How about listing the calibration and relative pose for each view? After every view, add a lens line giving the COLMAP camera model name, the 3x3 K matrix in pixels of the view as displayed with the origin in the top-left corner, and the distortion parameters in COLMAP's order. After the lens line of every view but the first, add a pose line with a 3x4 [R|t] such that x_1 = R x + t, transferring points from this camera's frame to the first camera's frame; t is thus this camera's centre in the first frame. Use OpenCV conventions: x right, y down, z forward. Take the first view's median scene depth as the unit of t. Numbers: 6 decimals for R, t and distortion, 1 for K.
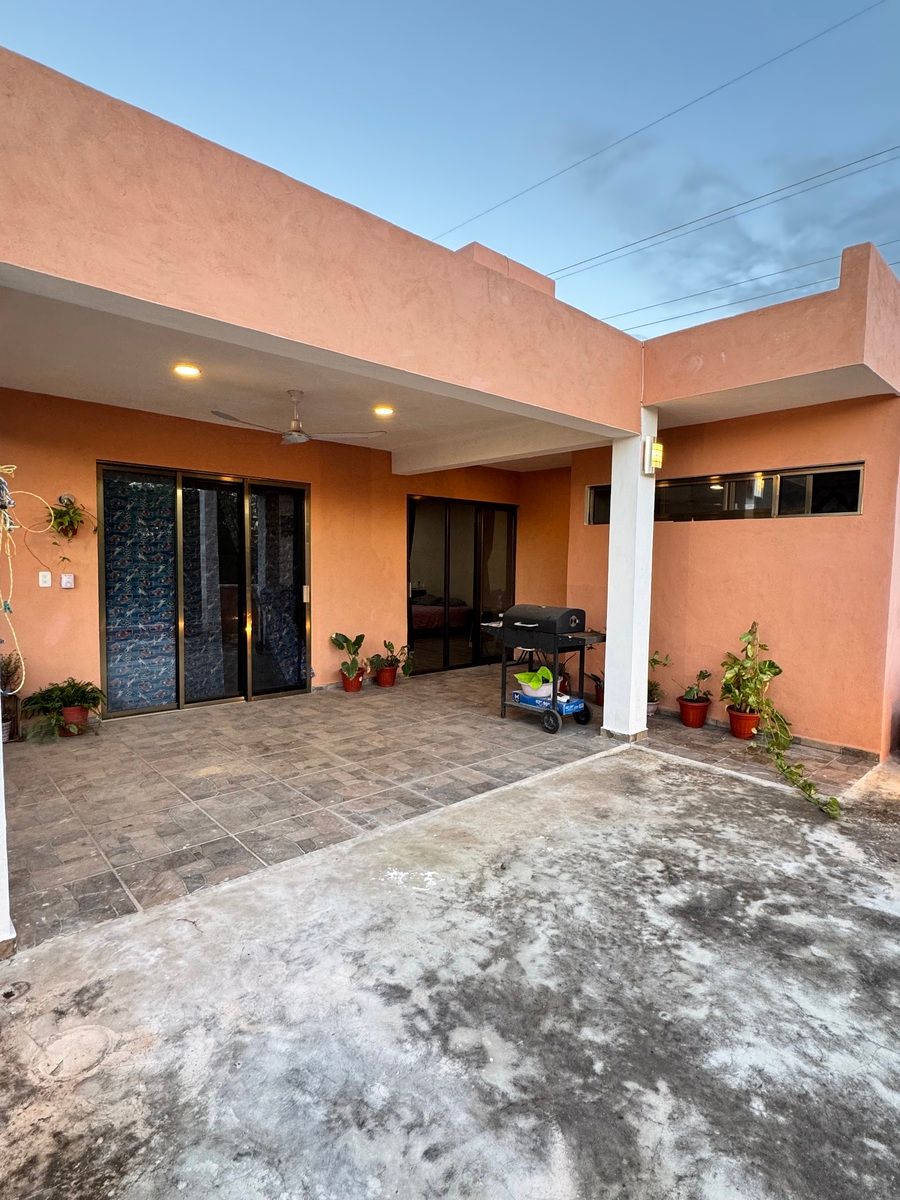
lens RADIAL K [[621.2, 0, 449.2], [0, 621.2, 600.9], [0, 0, 1]] dist [-0.000987, 0.000356]
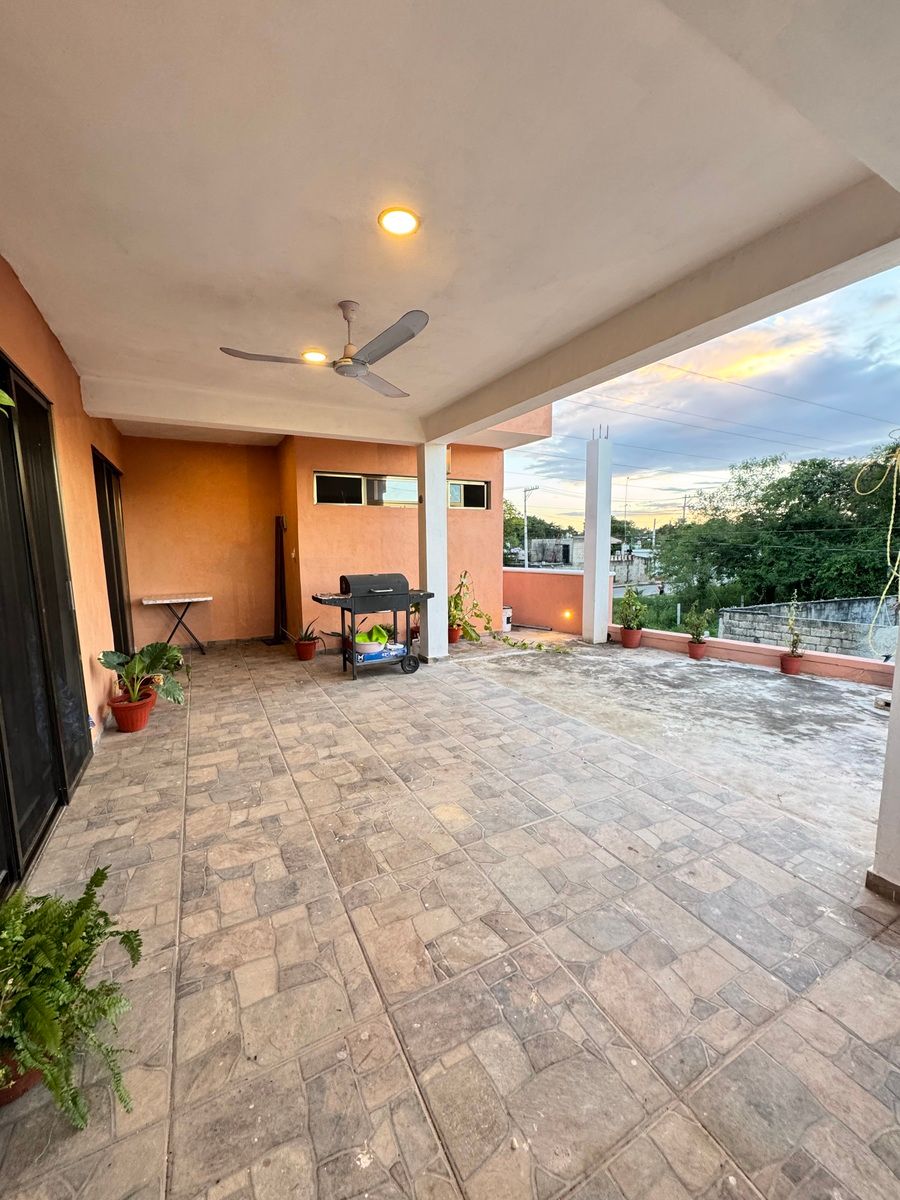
lens RADIAL K [[479.3, 0, 451.9], [0, 479.3, 604.2], [0, 0, 1]] dist [-0.002491, 0.000269]
pose [[0.233696, -0.139548, 0.962244, -1.269508], [0.076414, 0.989222, 0.124902, -0.069330], [-0.969302, 0.044340, 0.241840, 1.178870]]
